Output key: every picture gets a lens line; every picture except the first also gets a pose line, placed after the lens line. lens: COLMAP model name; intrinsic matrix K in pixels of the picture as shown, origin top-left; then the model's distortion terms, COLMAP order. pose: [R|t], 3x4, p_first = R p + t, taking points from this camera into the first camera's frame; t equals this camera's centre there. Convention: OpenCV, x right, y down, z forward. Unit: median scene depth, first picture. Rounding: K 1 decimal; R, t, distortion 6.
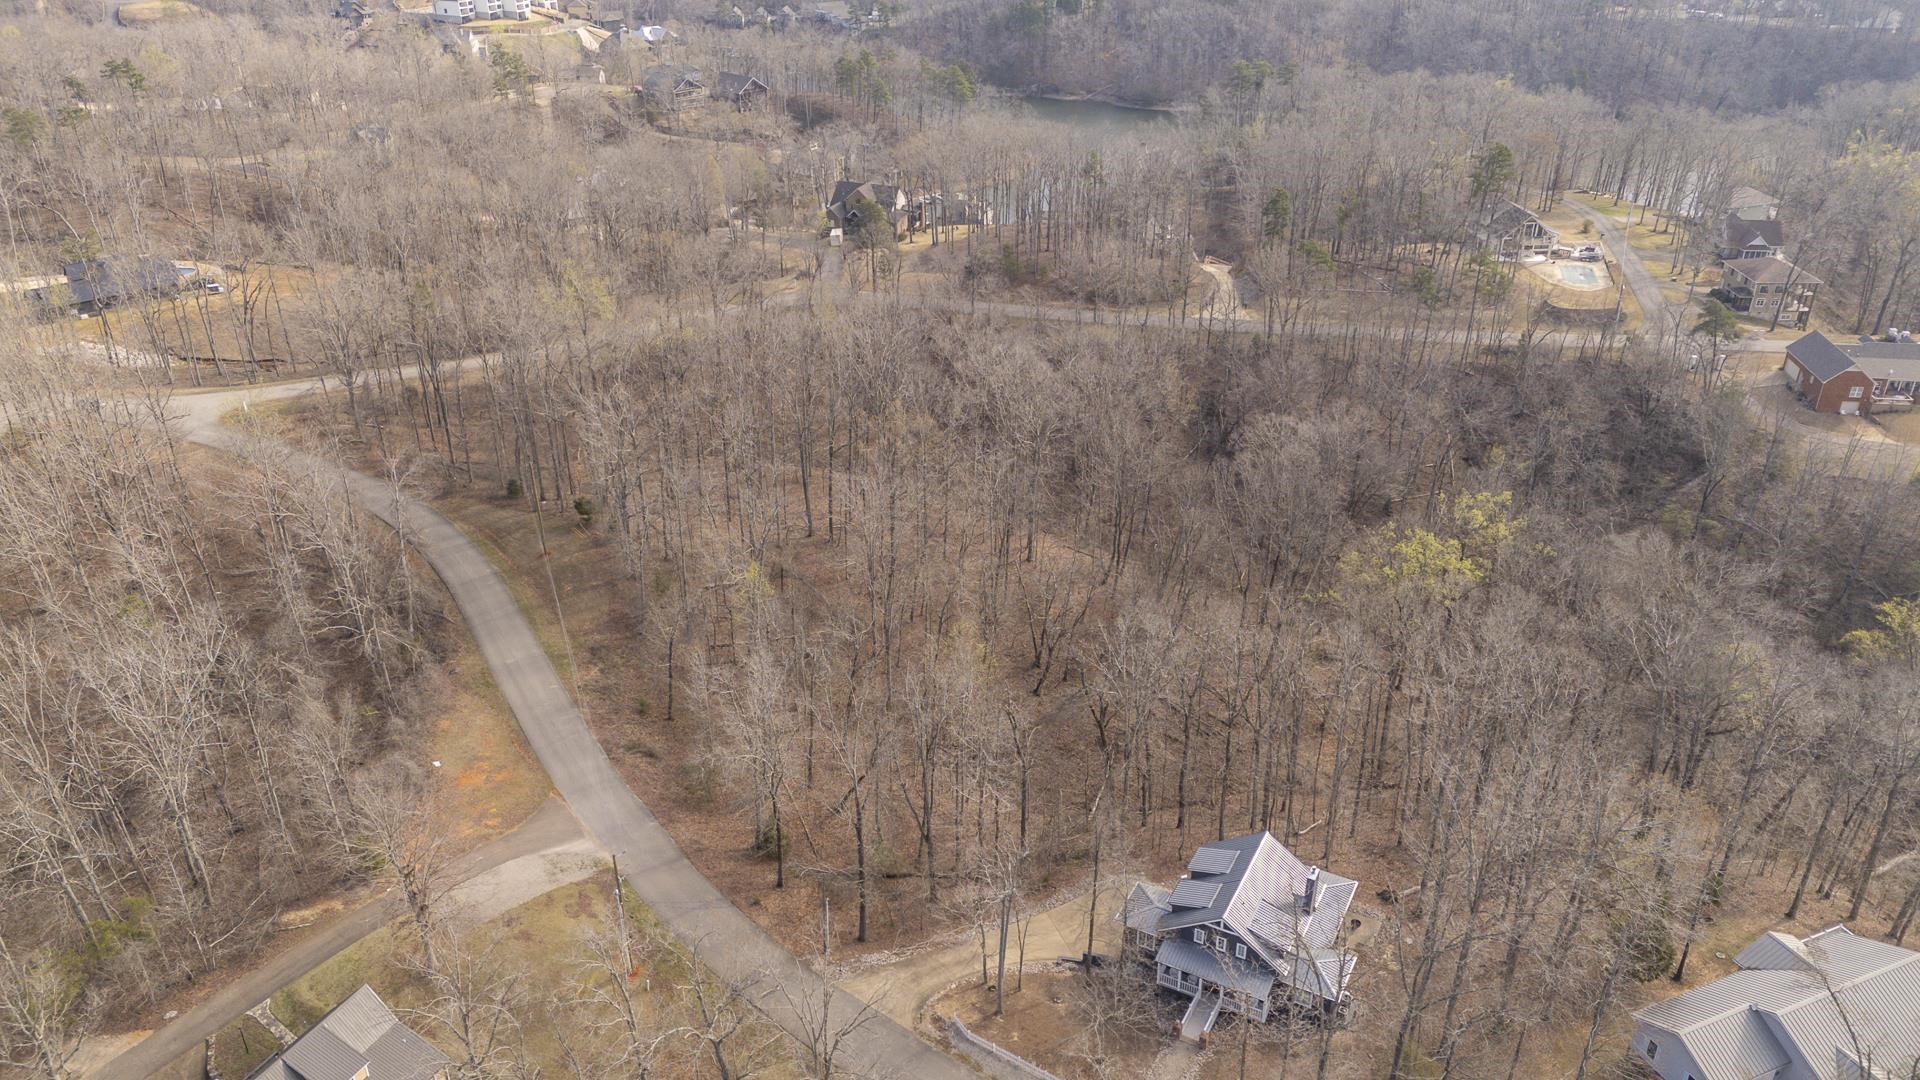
lens RADIAL K [[1405.8, 0, 966.2], [0, 1405.8, 536.1], [0, 0, 1]] dist [0.078167, -0.078710]
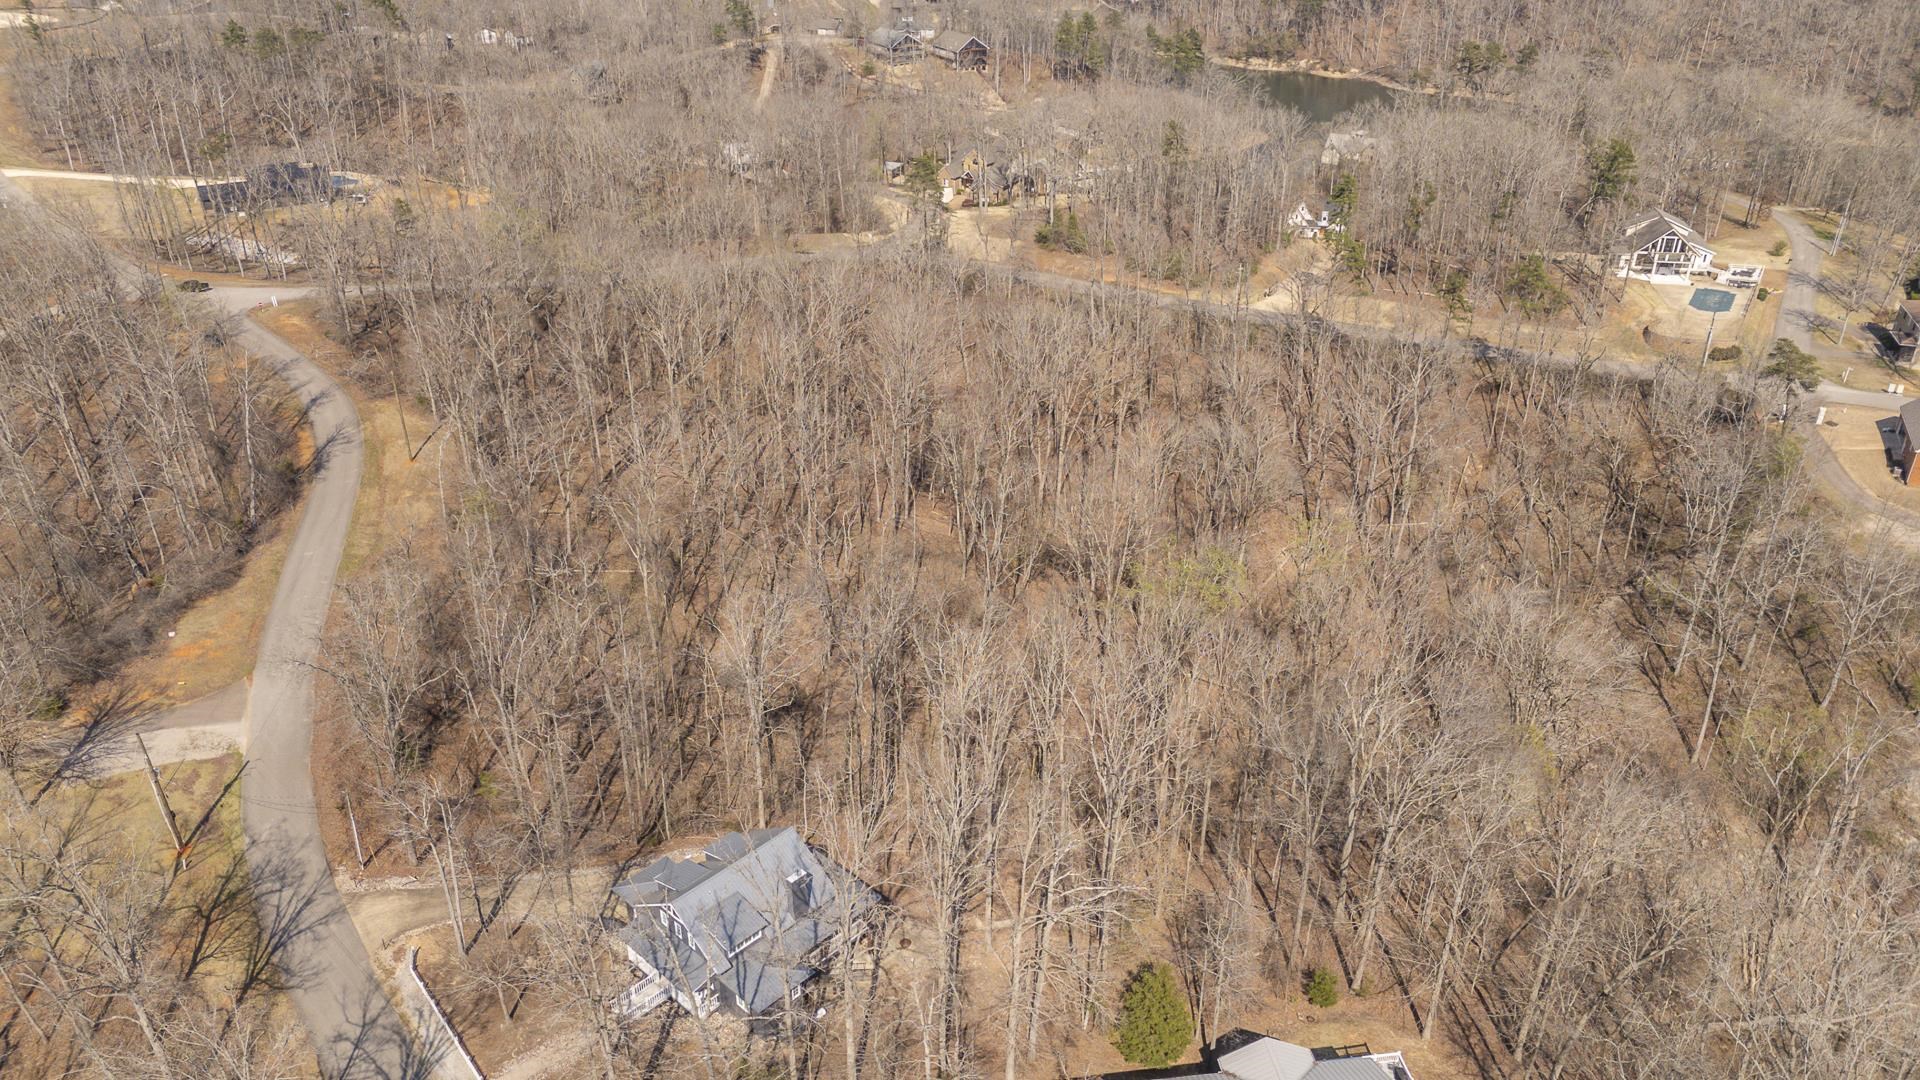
lens RADIAL K [[1405.8, 0, 966.2], [0, 1405.8, 536.1], [0, 0, 1]] dist [0.078167, -0.078710]
pose [[0.962809, 0.132023, -0.235730, 0.415753], [-0.127723, 0.991244, 0.033489, -0.023867], [0.238087, -0.002135, 0.971241, 0.088785]]
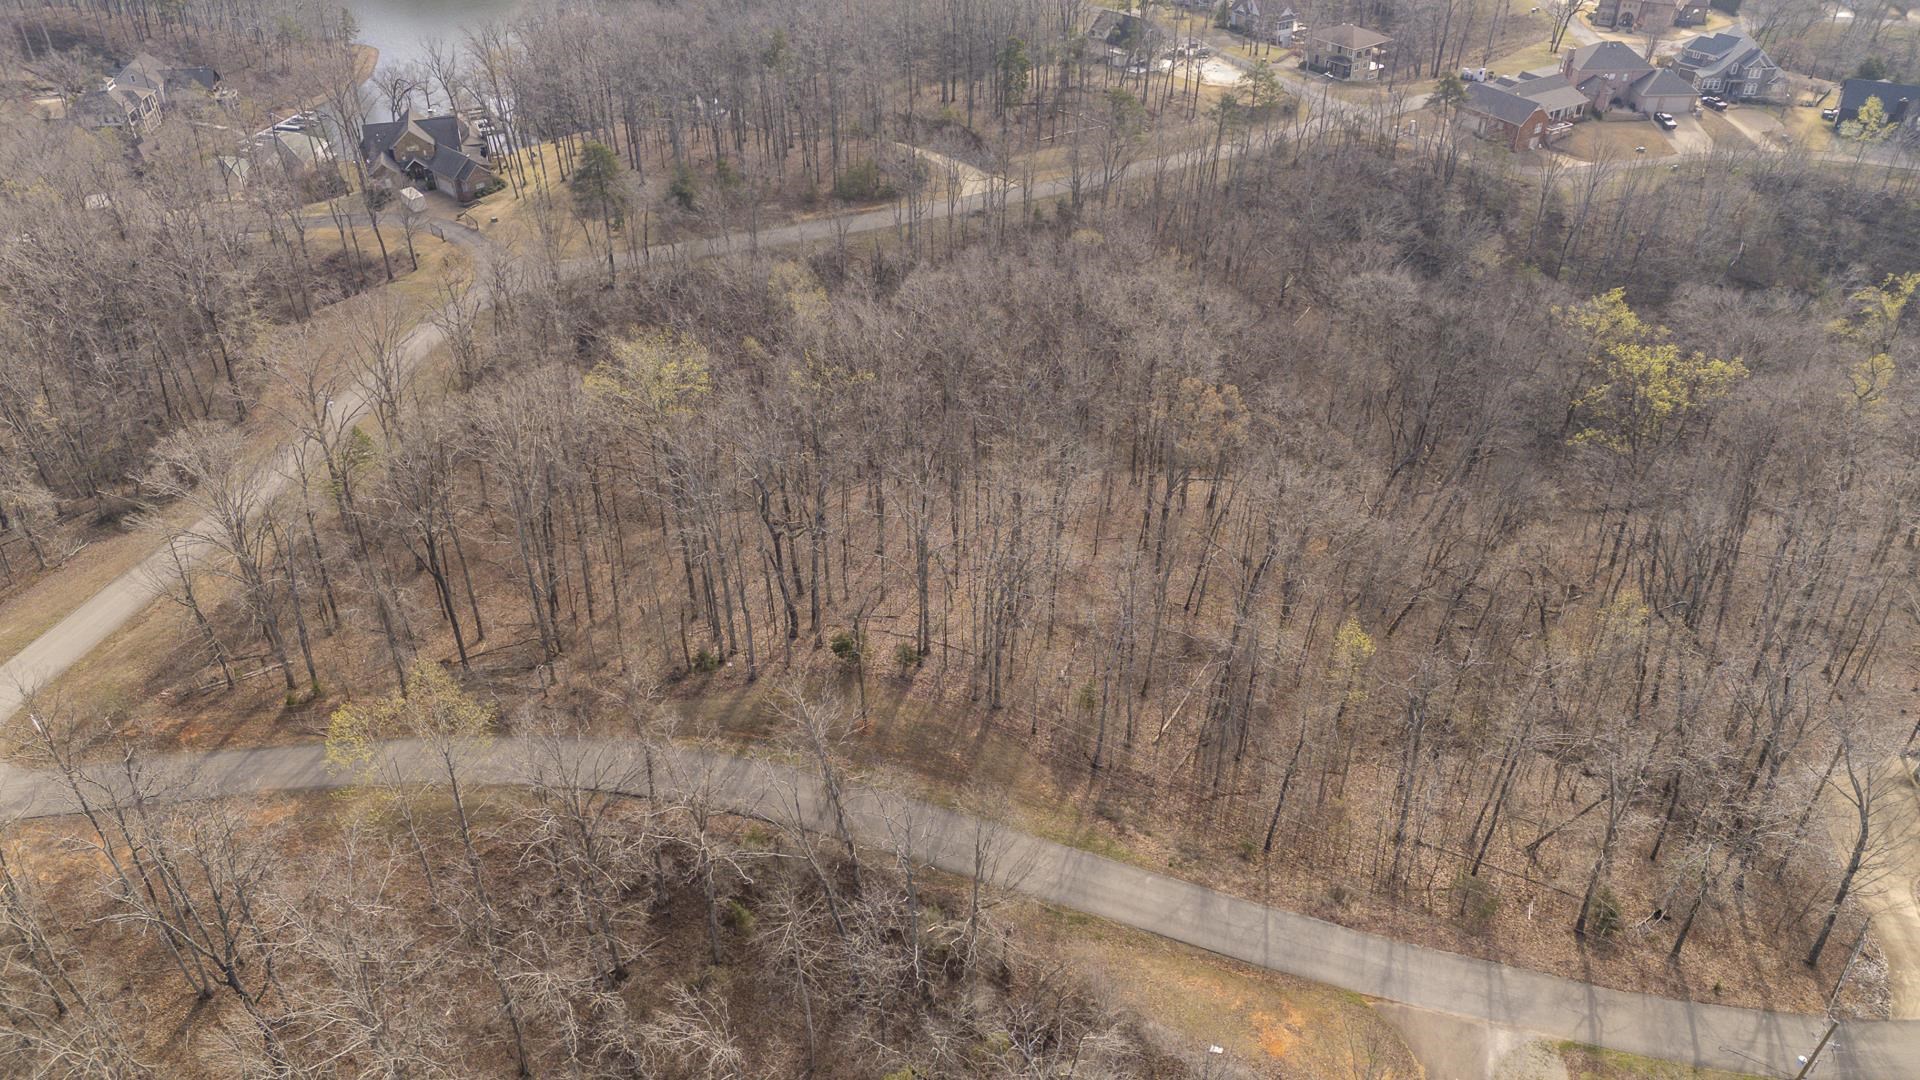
lens RADIAL K [[1405.8, 0, 966.2], [0, 1405.8, 536.1], [0, 0, 1]] dist [0.078167, -0.078710]
pose [[0.776011, -0.353495, 0.522348, -0.736182], [0.289027, 0.935410, 0.203646, -0.256500], [-0.560598, -0.007059, 0.828058, 0.475861]]
